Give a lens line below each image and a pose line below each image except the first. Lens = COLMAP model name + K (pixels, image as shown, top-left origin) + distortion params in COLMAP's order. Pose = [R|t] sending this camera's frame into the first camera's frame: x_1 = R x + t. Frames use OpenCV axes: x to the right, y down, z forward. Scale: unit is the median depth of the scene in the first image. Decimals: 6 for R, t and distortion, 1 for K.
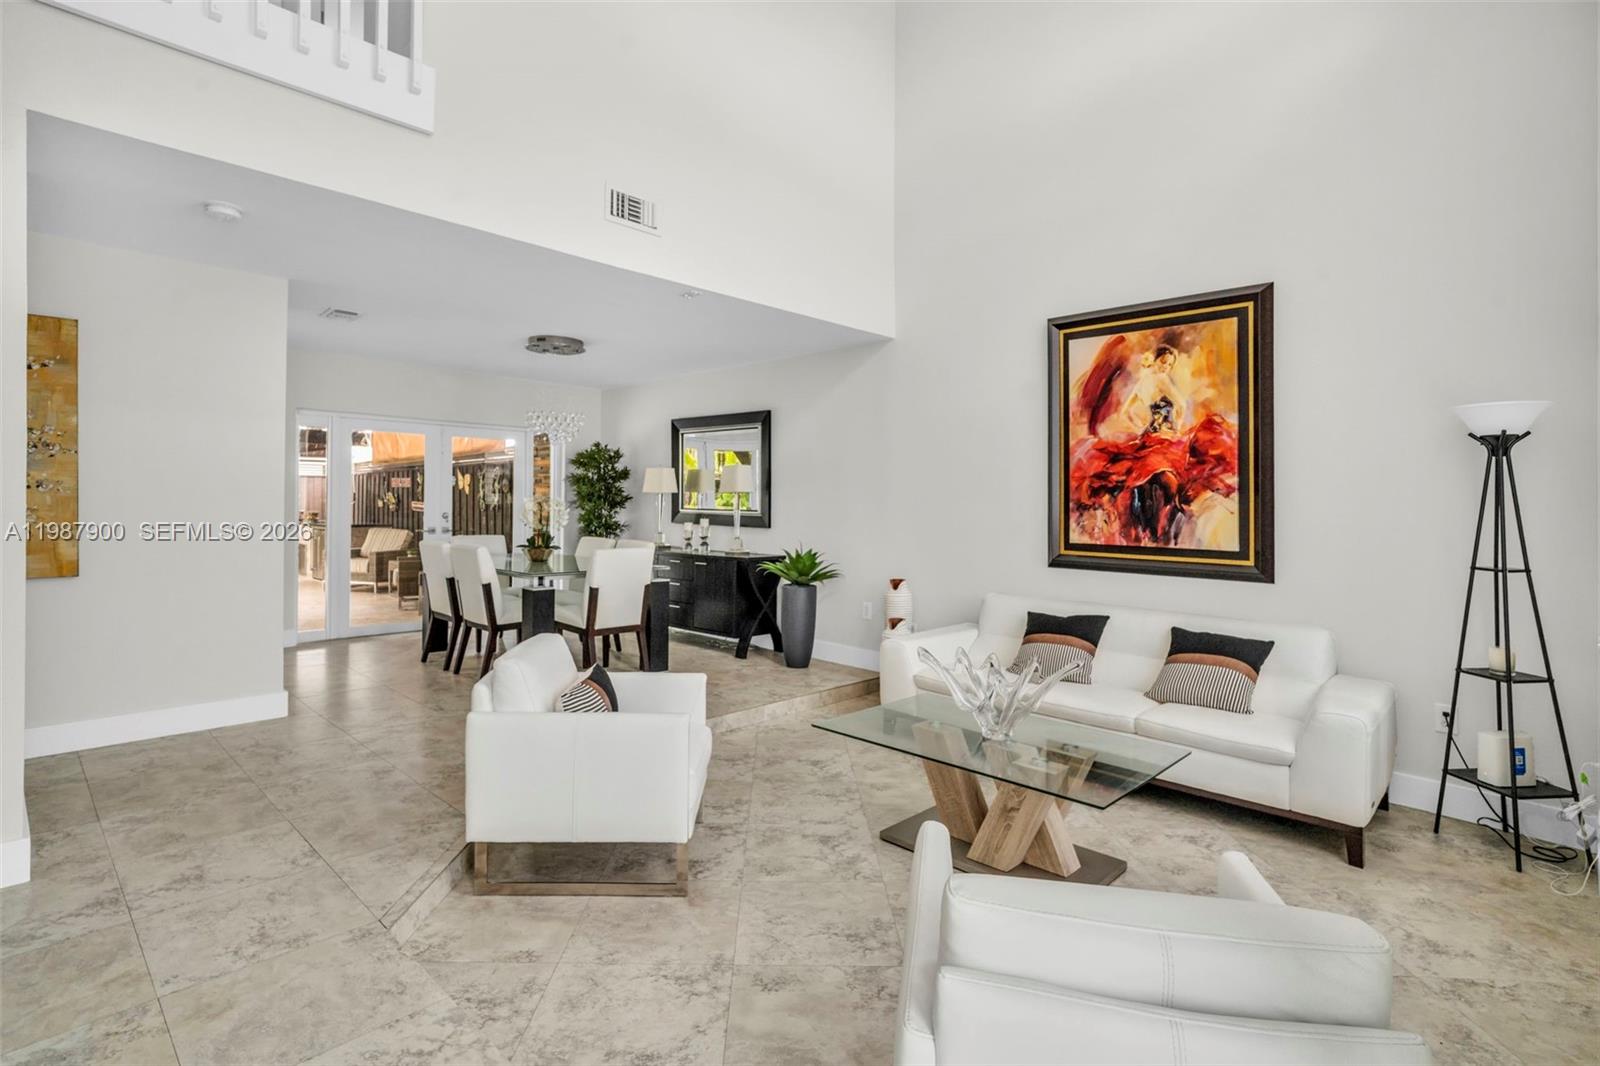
lens RADIAL K [[768.2, 0, 796.1], [0, 768.2, 501.9], [0, 0, 1]] dist [-0.007816, 0.000182]
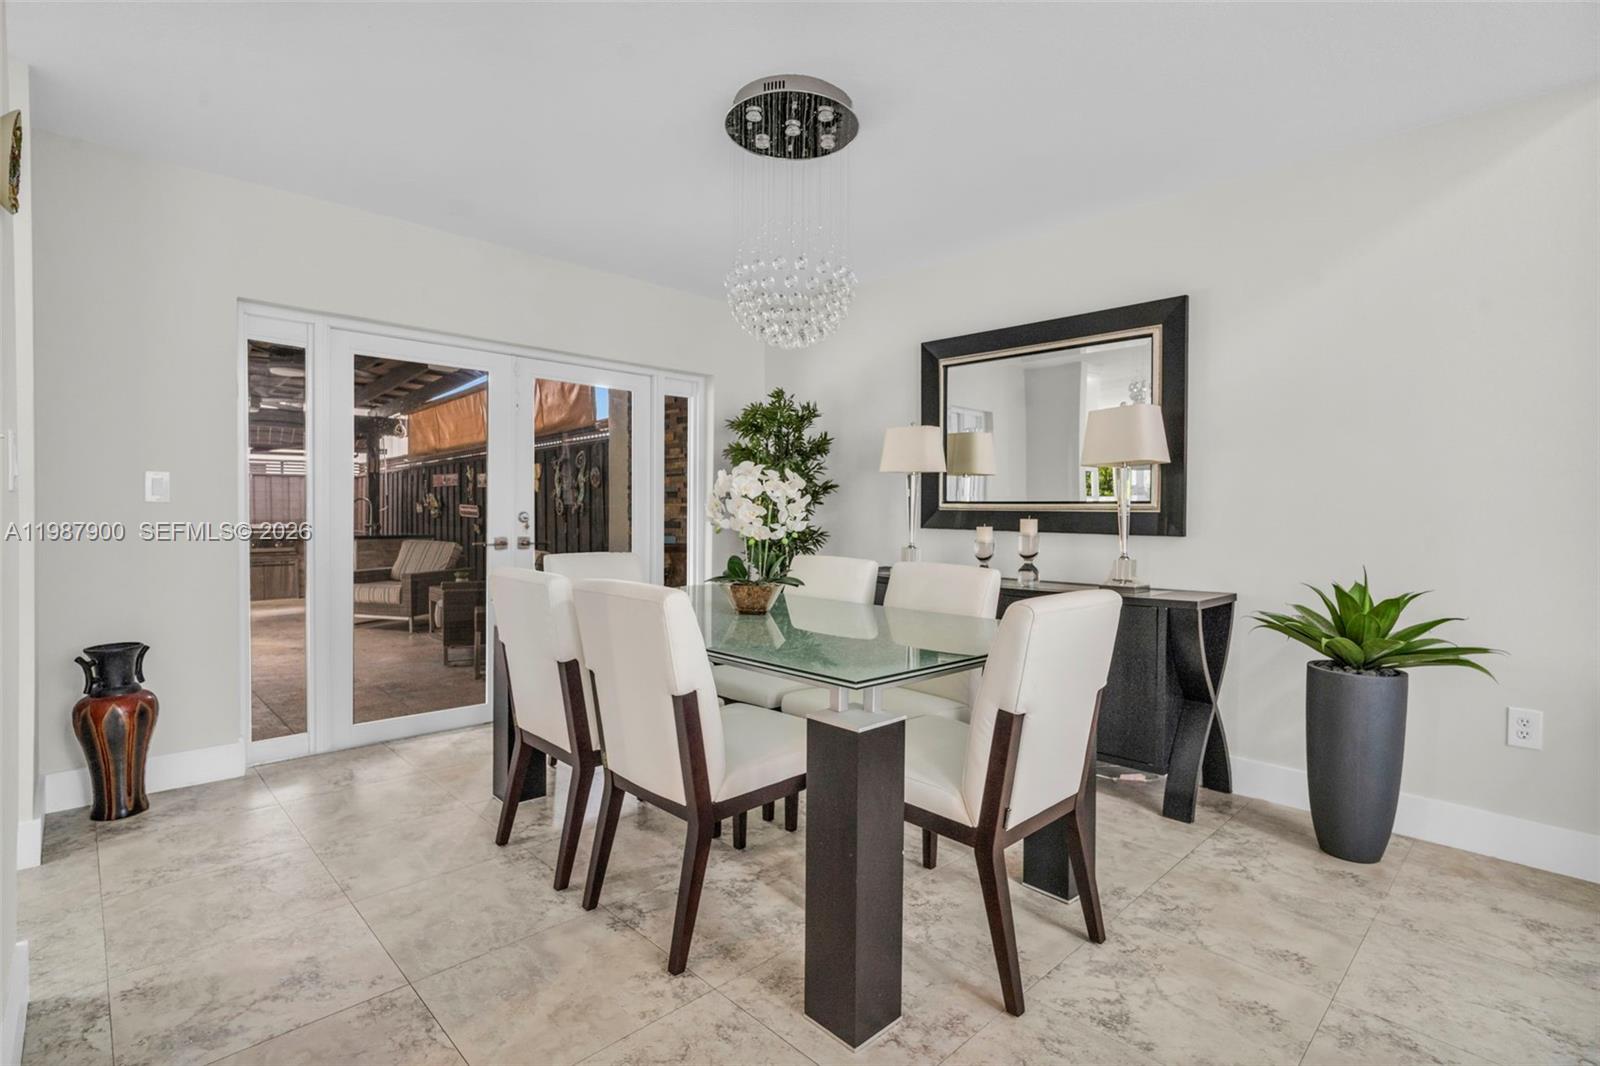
lens RADIAL K [[768.2, 0, 814.6], [0, 768.2, 527.9], [0, 0, 1]] dist [-0.007816, 0.000182]
pose [[0.999624, -0.003213, -0.027241, -0.227078], [0.003740, 0.999807, 0.019305, 0.015848], [0.027174, -0.019399, 0.999442, 0.440364]]
